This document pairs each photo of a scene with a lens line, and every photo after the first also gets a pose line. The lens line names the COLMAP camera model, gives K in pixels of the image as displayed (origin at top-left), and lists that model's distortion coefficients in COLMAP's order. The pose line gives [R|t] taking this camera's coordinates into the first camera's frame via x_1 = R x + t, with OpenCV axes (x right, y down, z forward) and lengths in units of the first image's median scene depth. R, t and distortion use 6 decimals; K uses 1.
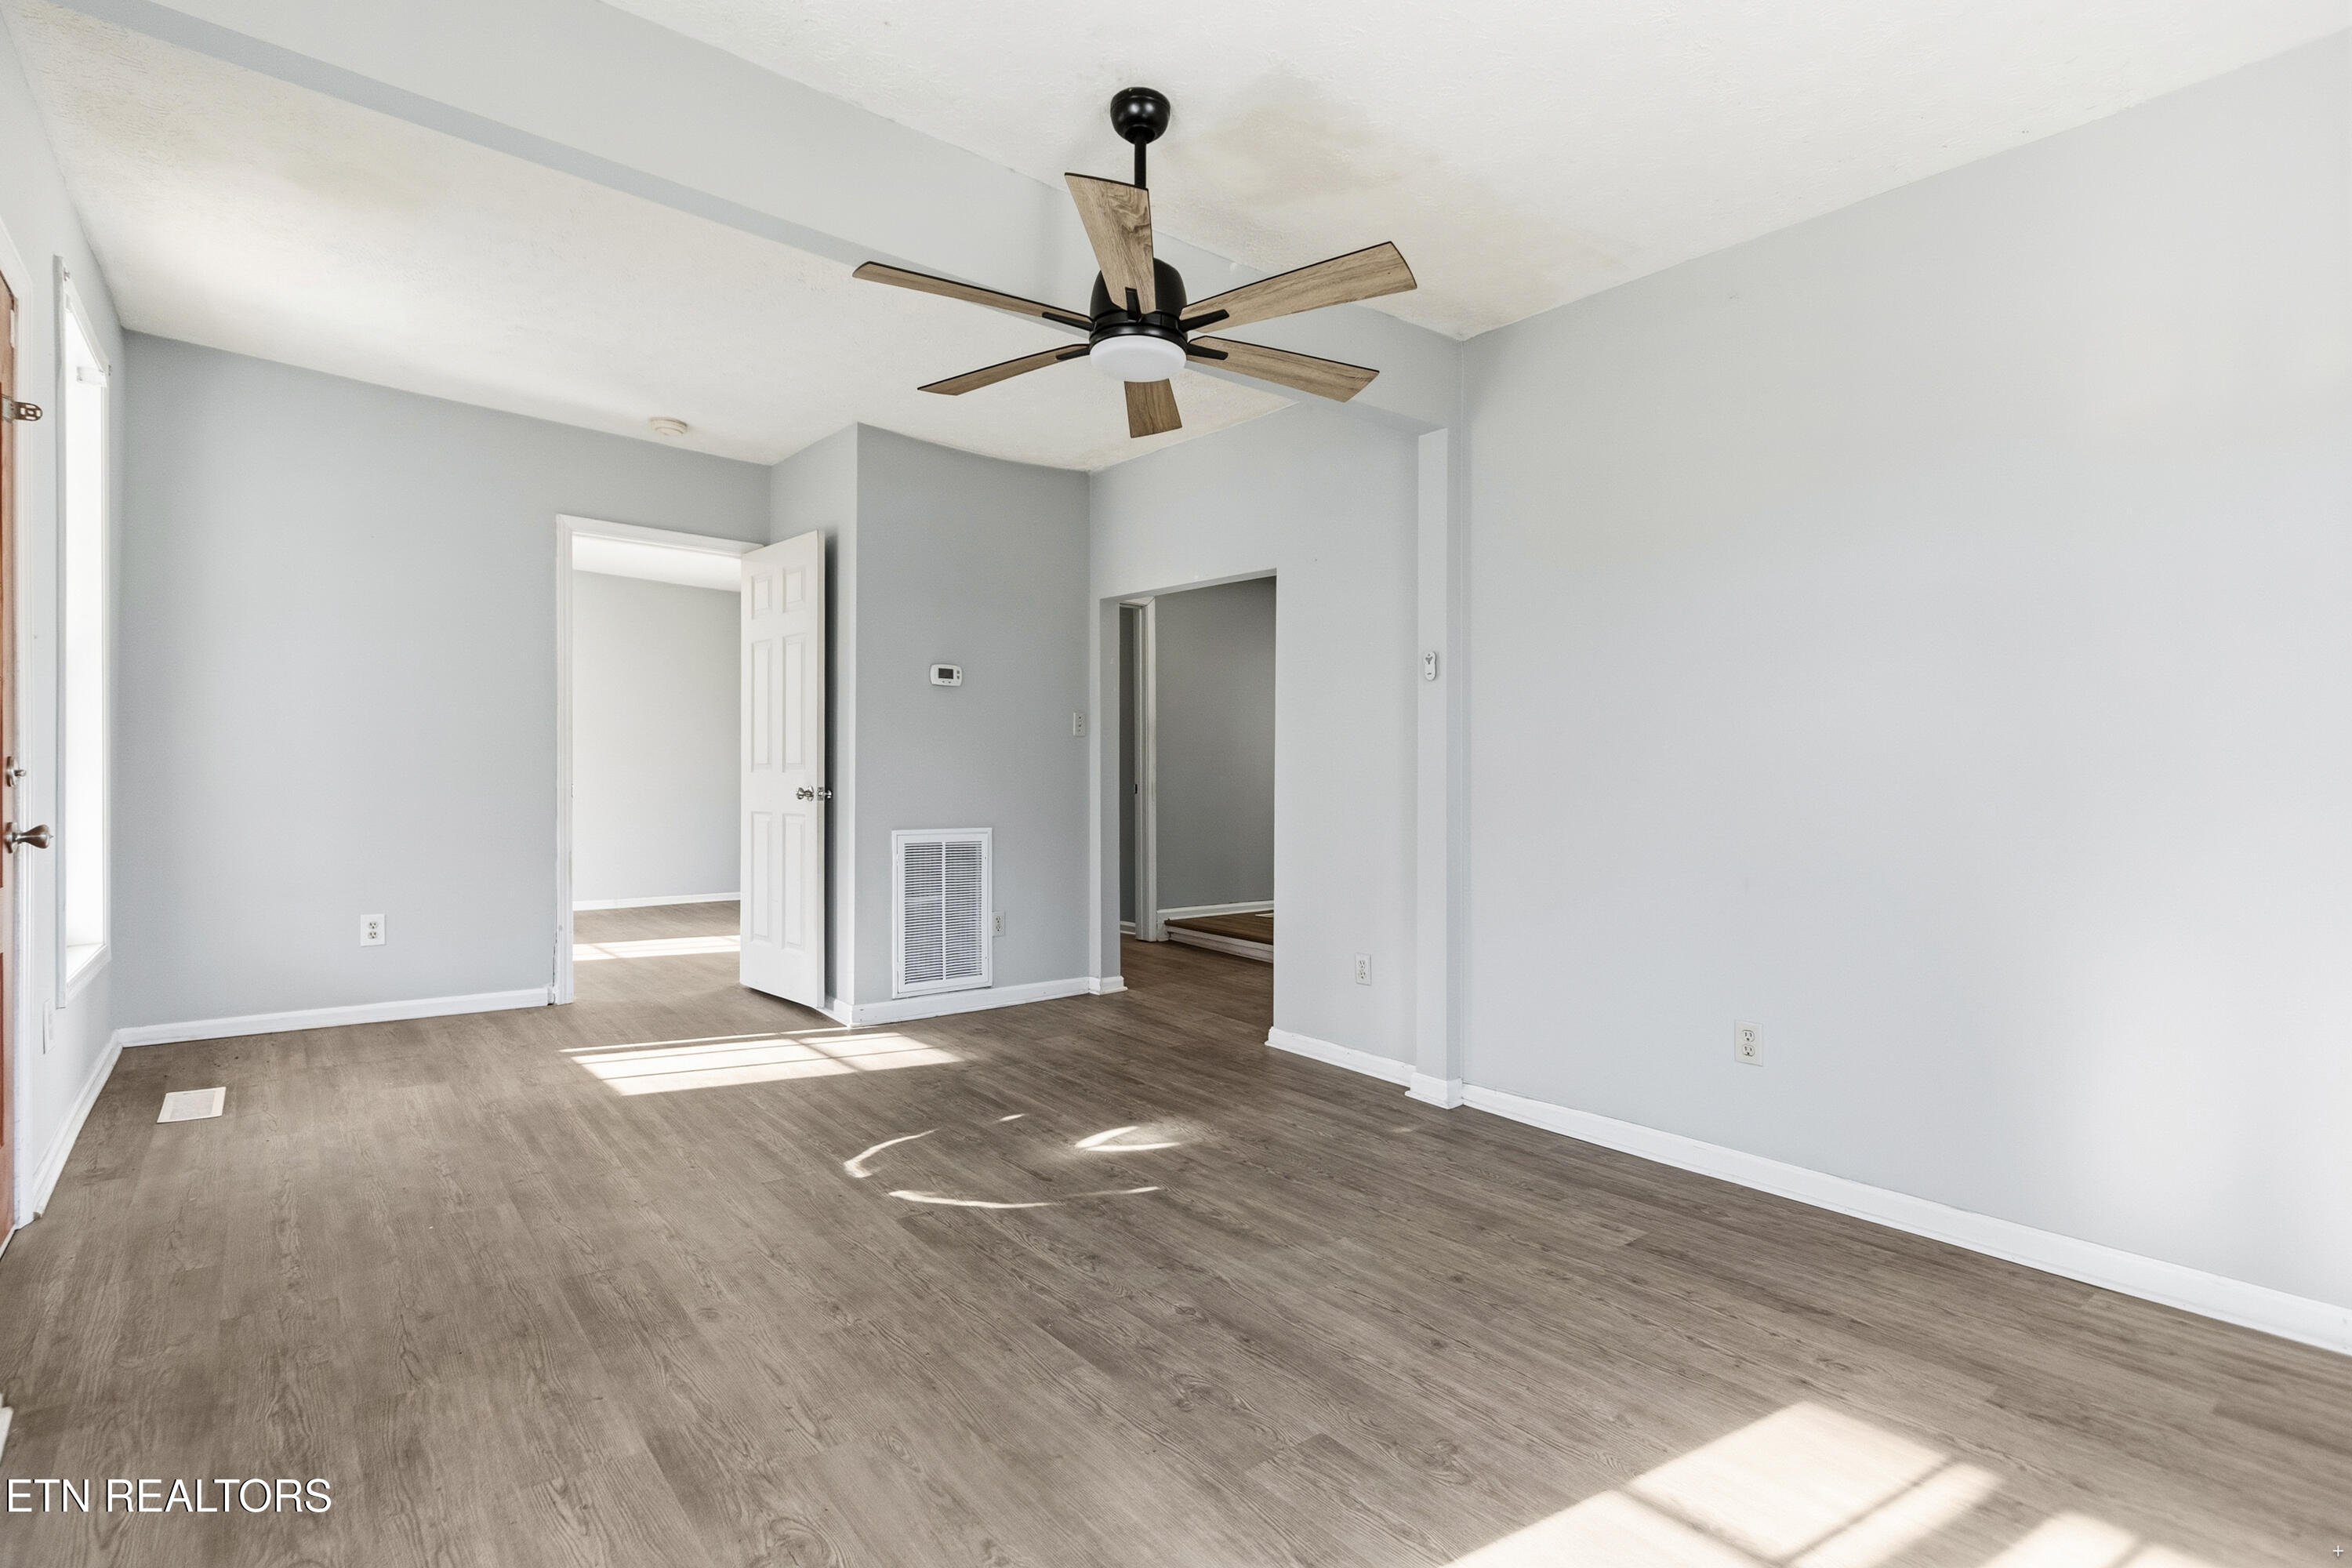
lens RADIAL K [[1099.2, 0, 1176.0], [0, 1099.2, 784.0], [0, 0, 1]] dist [0.014895, 0.000110]
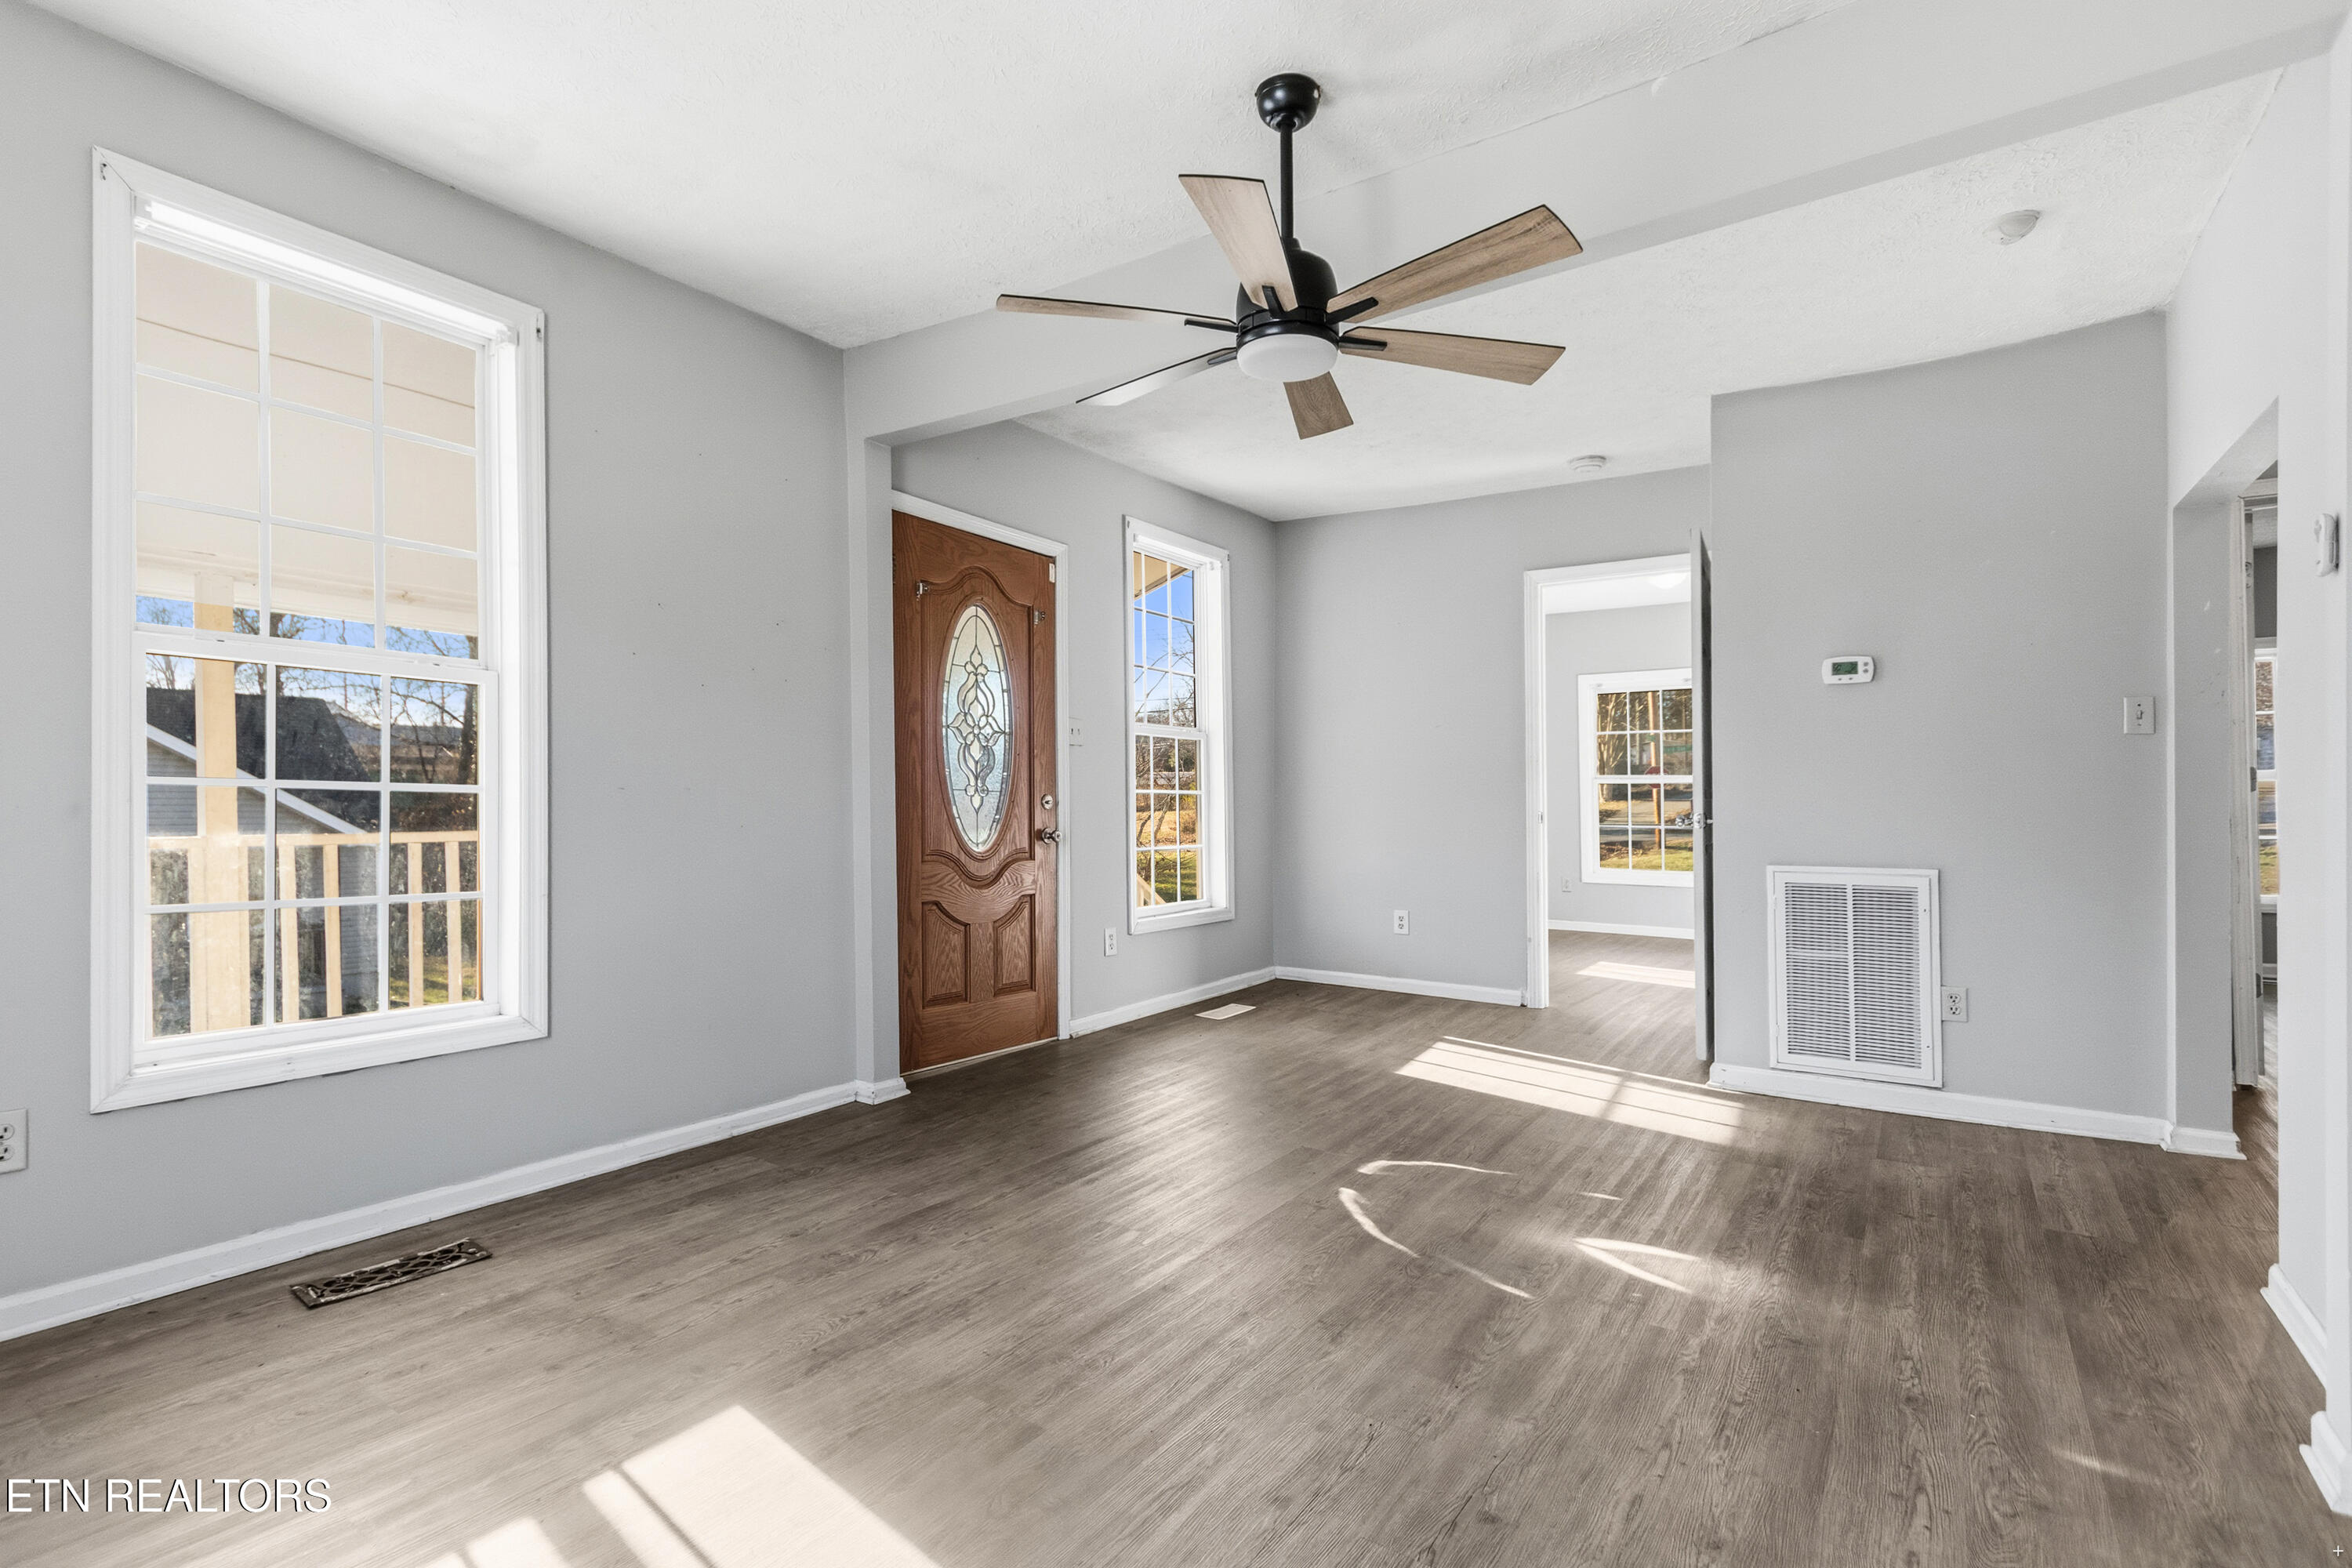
lens RADIAL K [[1131.8, 0, 1129.9], [0, 1131.8, 834.3], [0, 0, 1]] dist [0.000759, 0.000119]
pose [[0.256848, 0.015860, -0.966322, 0.652456], [-0.003367, 0.999874, 0.015515, 0.009632], [0.966446, -0.000731, 0.256869, 0.452232]]
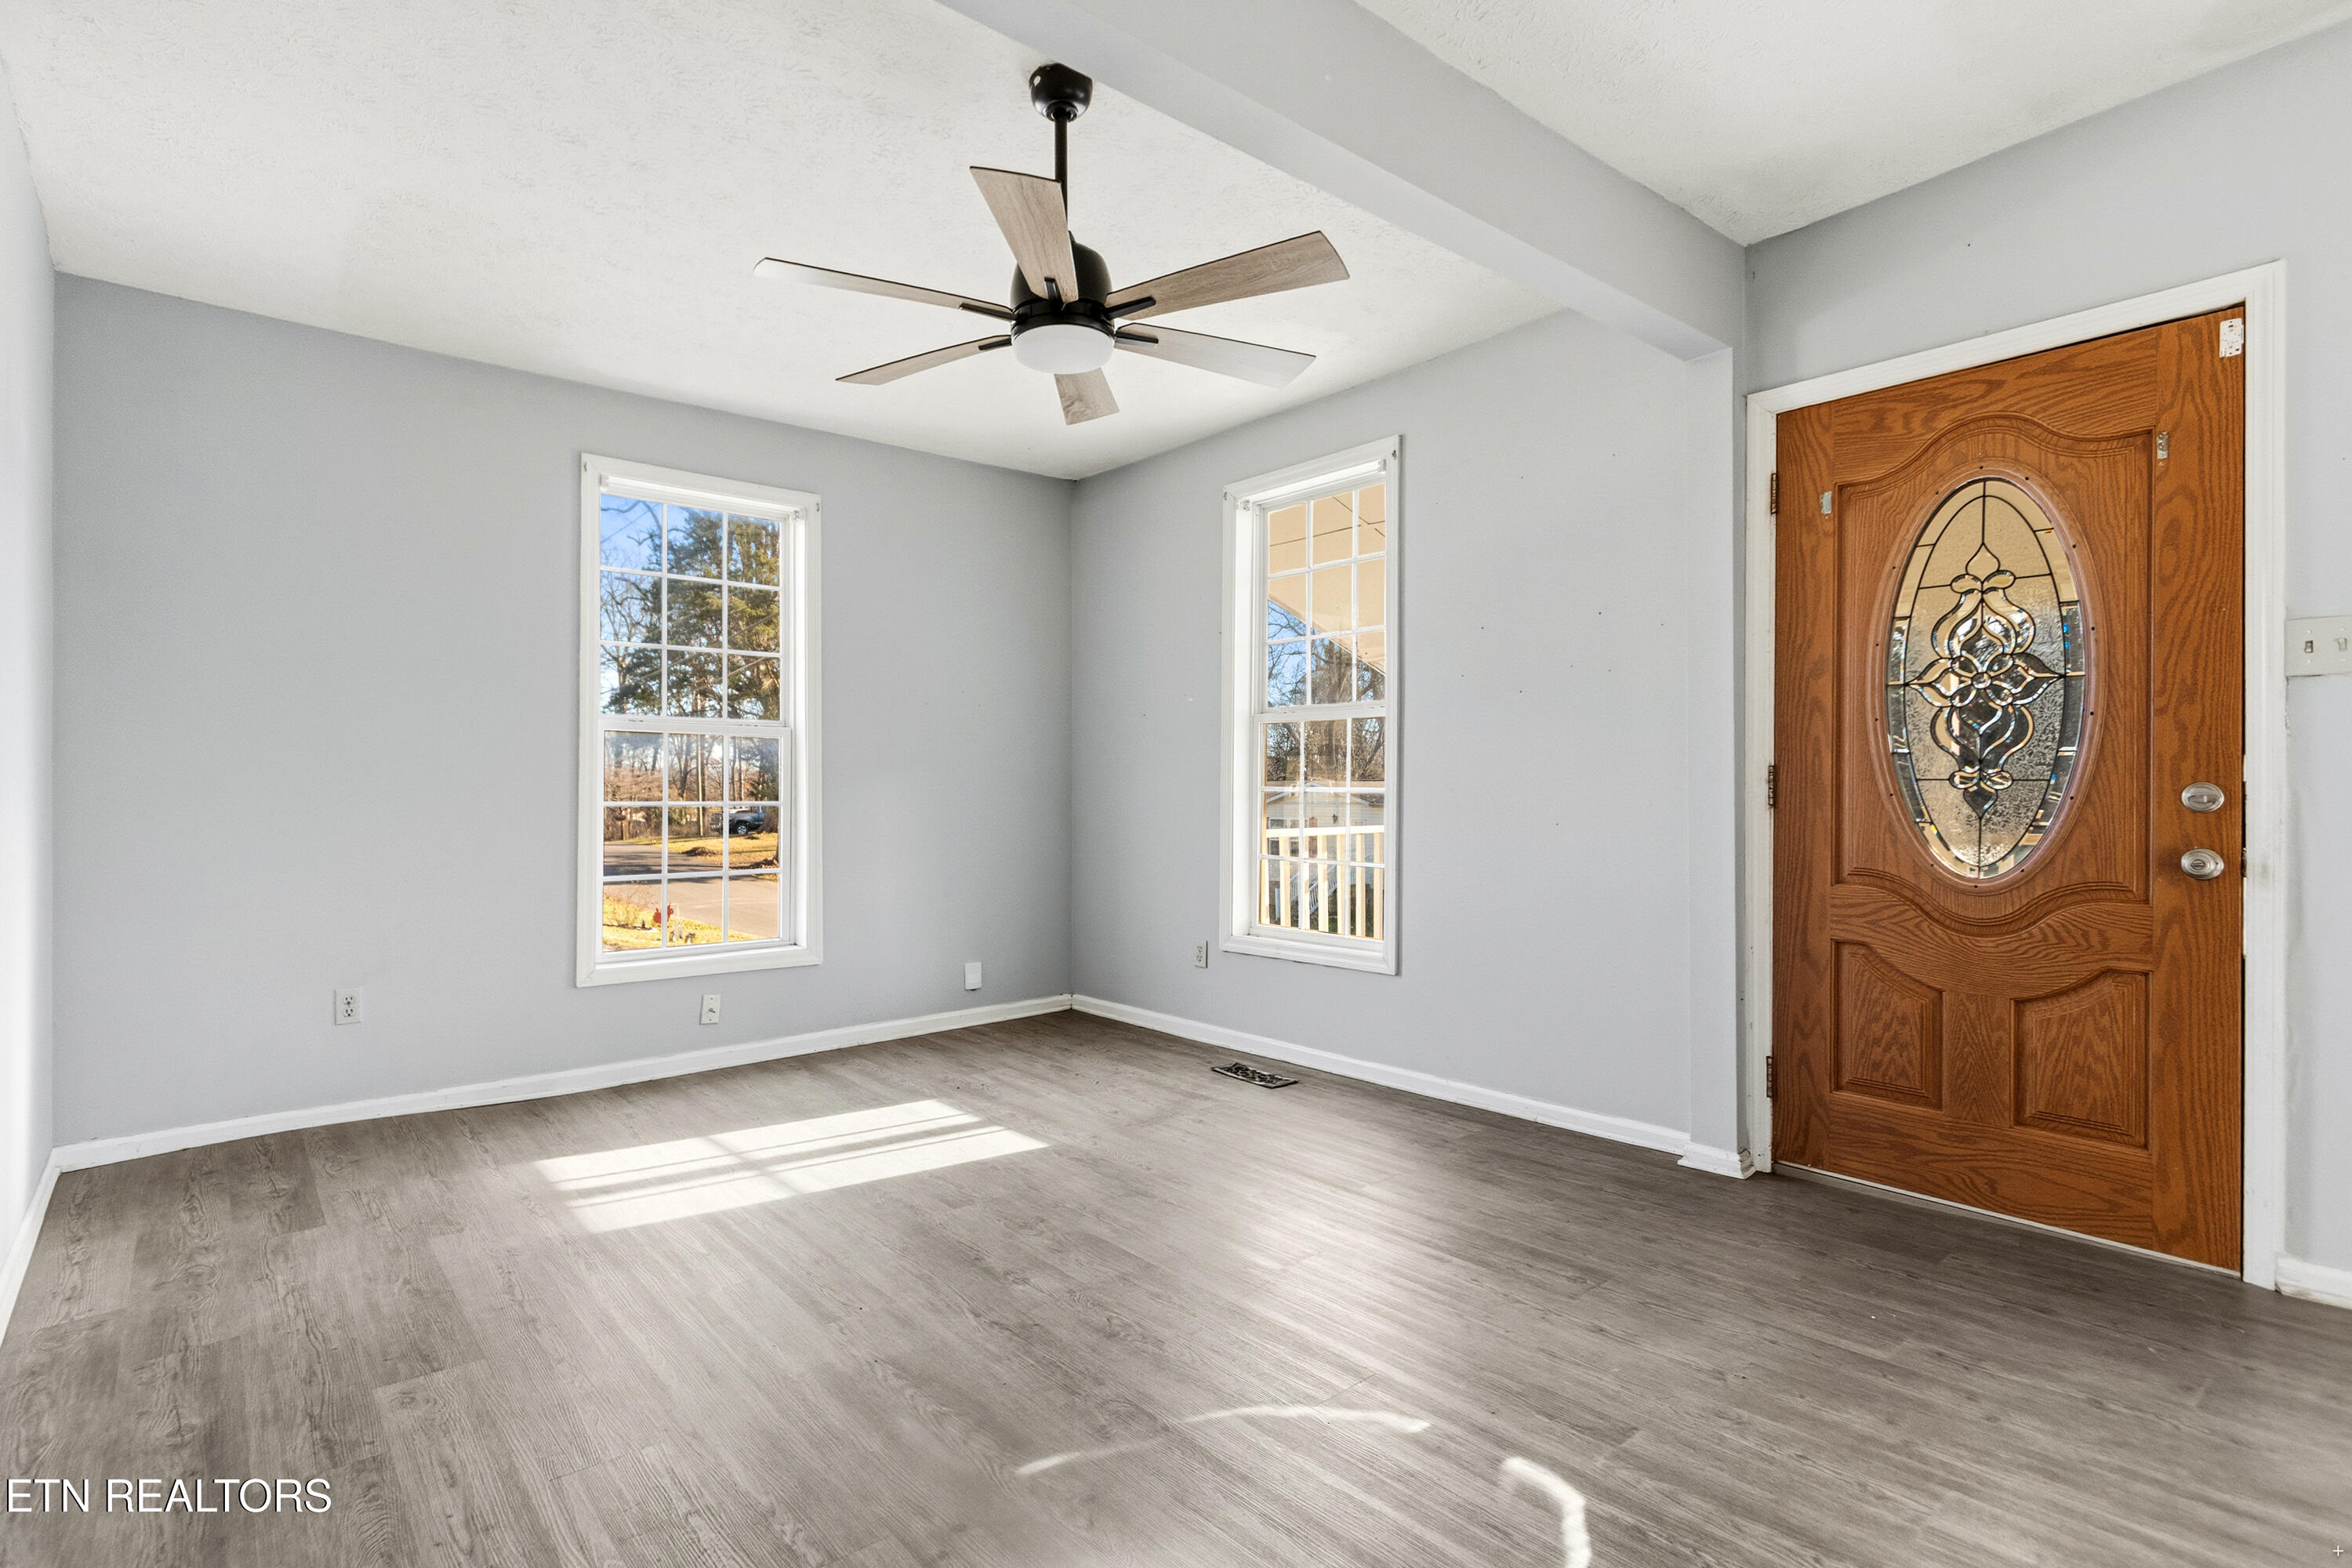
lens RADIAL K [[1131.8, 0, 1129.9], [0, 1131.8, 834.3], [0, 0, 1]] dist [0.000759, 0.000119]
pose [[-0.999820, -0.010644, 0.015720, -0.077223], [-0.010139, 0.999441, 0.031865, -0.000300], [-0.016051, 0.031700, -0.999369, 1.457479]]
